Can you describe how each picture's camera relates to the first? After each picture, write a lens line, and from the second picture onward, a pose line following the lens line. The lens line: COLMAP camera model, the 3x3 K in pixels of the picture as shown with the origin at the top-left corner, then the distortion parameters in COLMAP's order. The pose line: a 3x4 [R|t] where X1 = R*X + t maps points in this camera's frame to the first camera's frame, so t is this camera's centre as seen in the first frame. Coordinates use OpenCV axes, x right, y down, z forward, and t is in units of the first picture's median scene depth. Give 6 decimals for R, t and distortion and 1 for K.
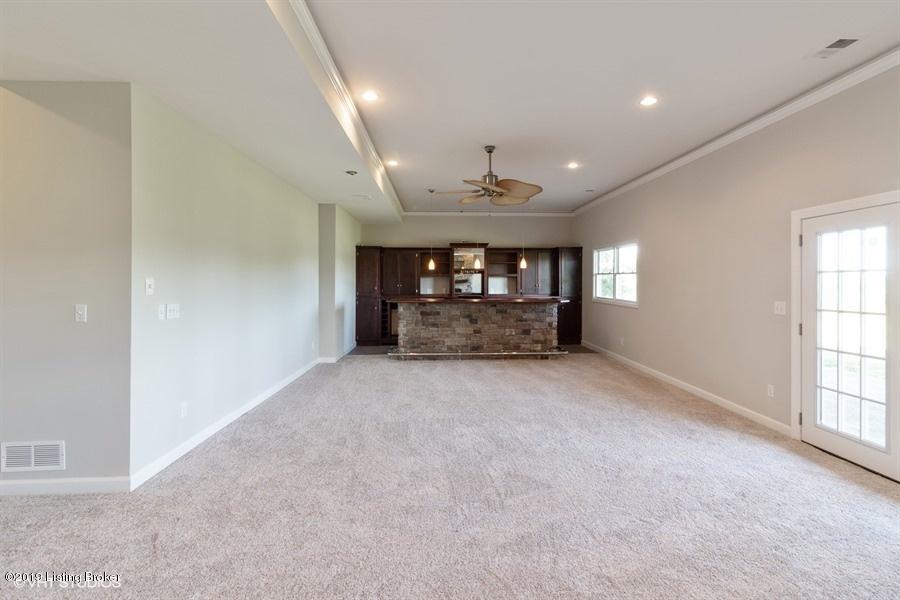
lens RADIAL K [[440.9, 0, 451.4], [0, 440.9, 277.9], [0, 0, 1]] dist [0.000655, 0.000174]
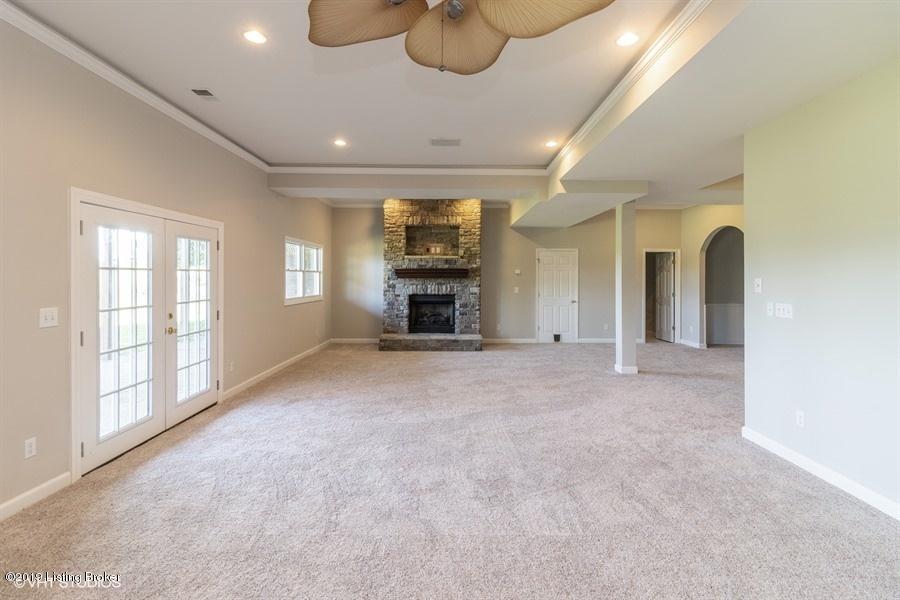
lens RADIAL K [[440.9, 0, 451.4], [0, 440.9, 277.9], [0, 0, 1]] dist [0.000655, 0.000174]
pose [[-0.999361, -0.005527, 0.035320, 0.095860], [-0.005484, 0.999984, 0.001325, 0.001886], [-0.035326, 0.001130, -0.999375, 1.911447]]
